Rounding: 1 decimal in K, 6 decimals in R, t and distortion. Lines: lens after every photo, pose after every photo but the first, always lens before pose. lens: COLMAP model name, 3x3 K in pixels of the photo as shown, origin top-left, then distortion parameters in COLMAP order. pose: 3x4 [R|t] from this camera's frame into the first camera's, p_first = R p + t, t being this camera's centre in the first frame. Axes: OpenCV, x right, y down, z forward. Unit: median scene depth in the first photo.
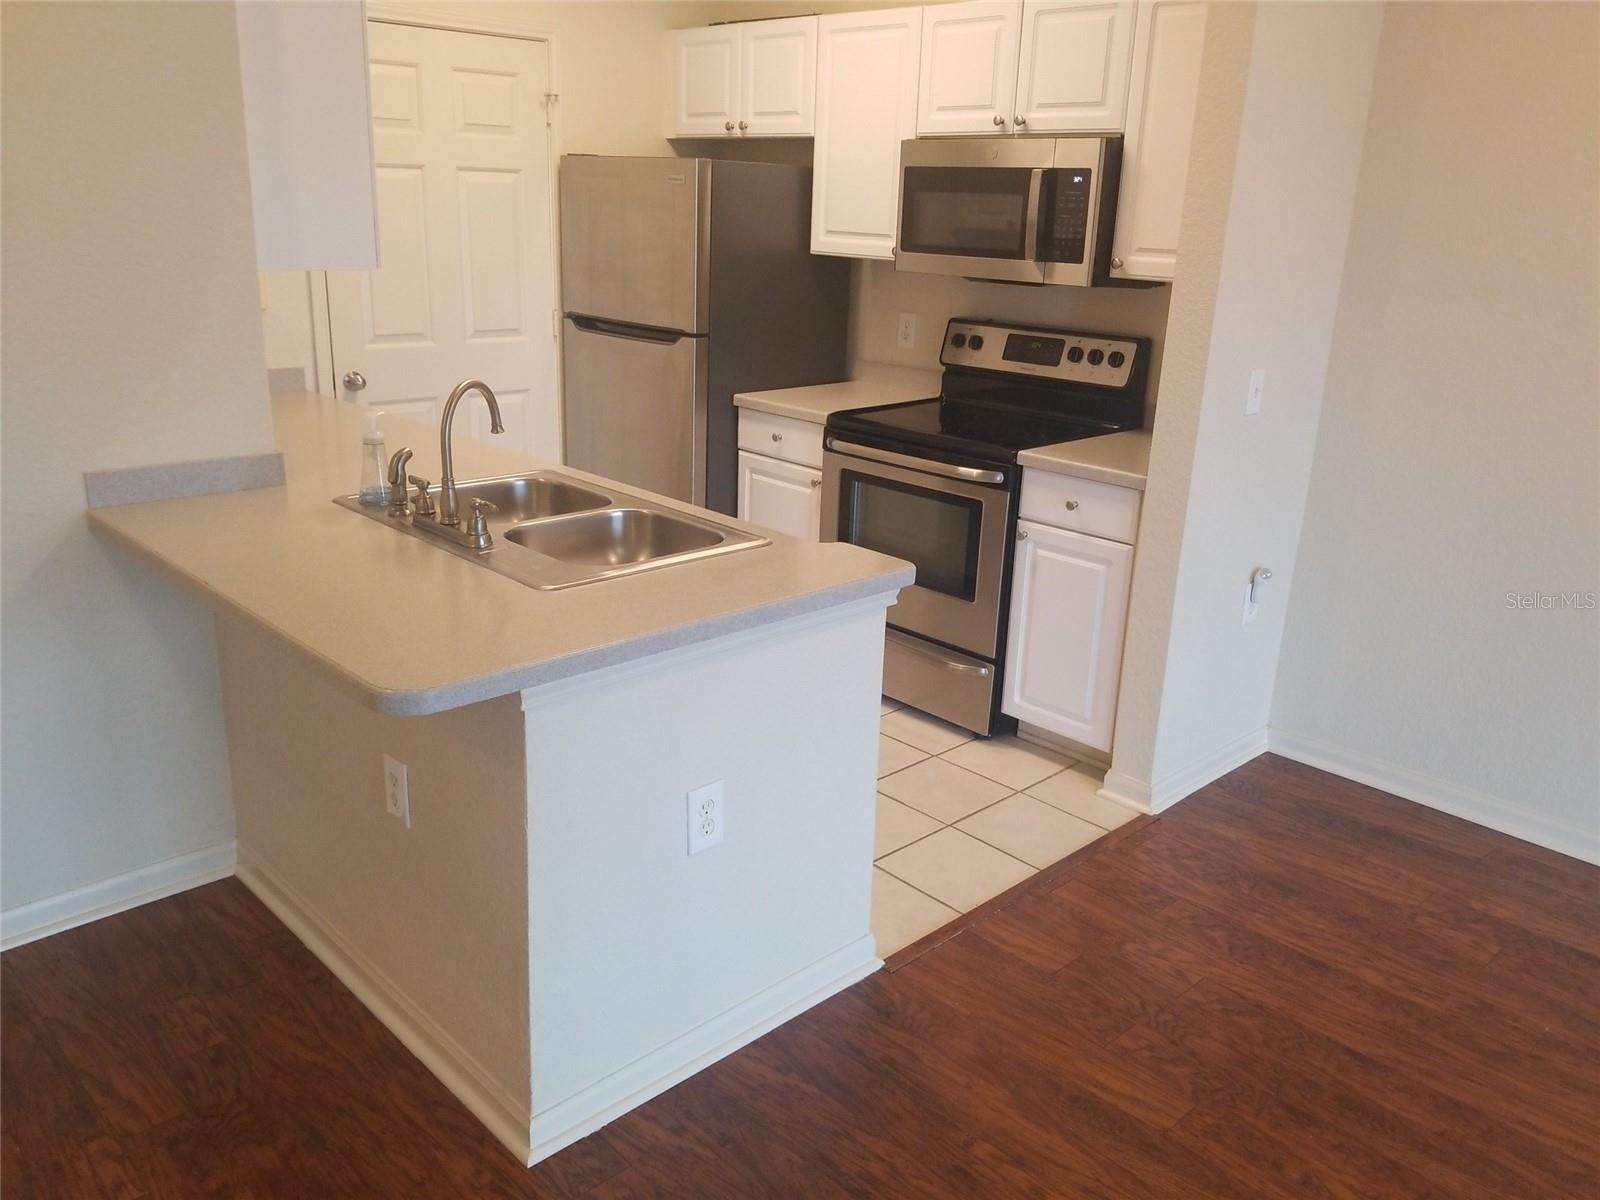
lens RADIAL K [[1260.9, 0, 800.0], [0, 1260.9, 600.0], [0, 0, 1]] dist [0.053702, -0.007831]
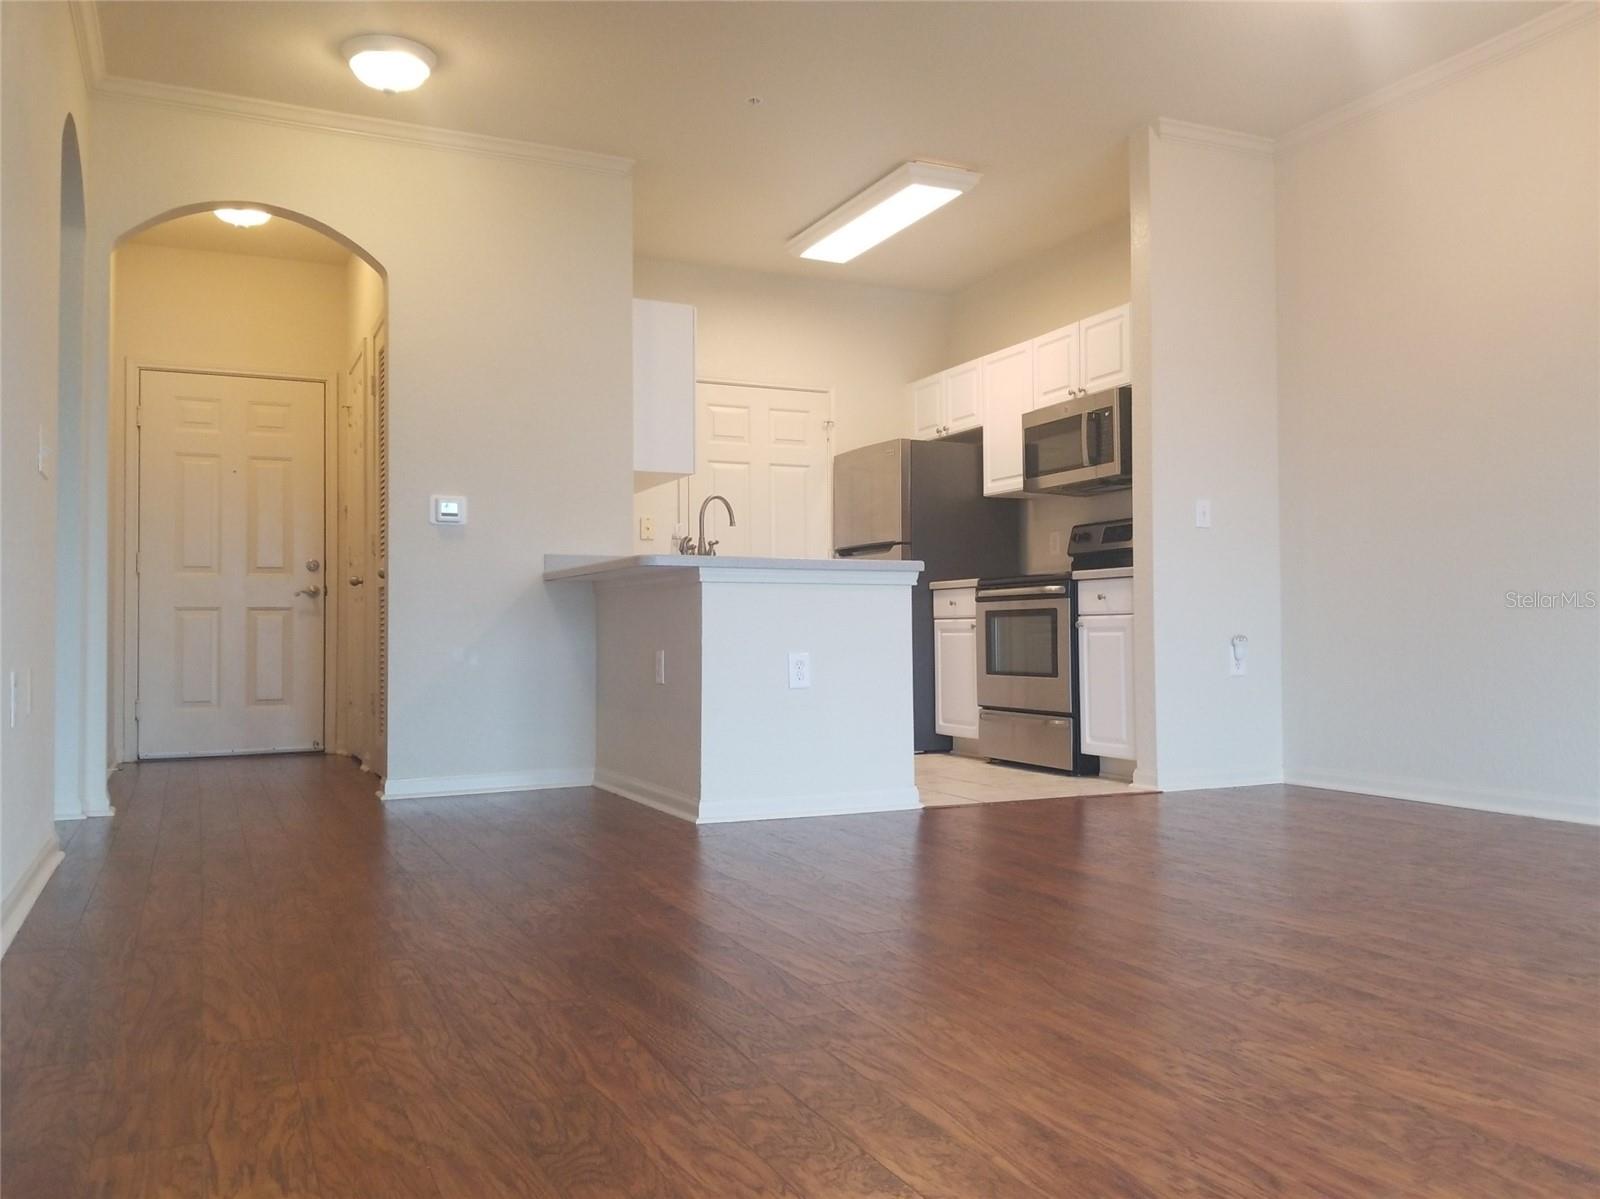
lens RADIAL K [[1339.1, 0, 800.0], [0, 1339.1, 599.5], [0, 0, 1]] dist [-0.004964, 0.000993]
pose [[0.943811, -0.055330, -0.325821, 0.371689], [-0.060936, 0.939847, -0.336117, 0.467097], [0.324819, 0.337085, 0.883666, -0.532605]]
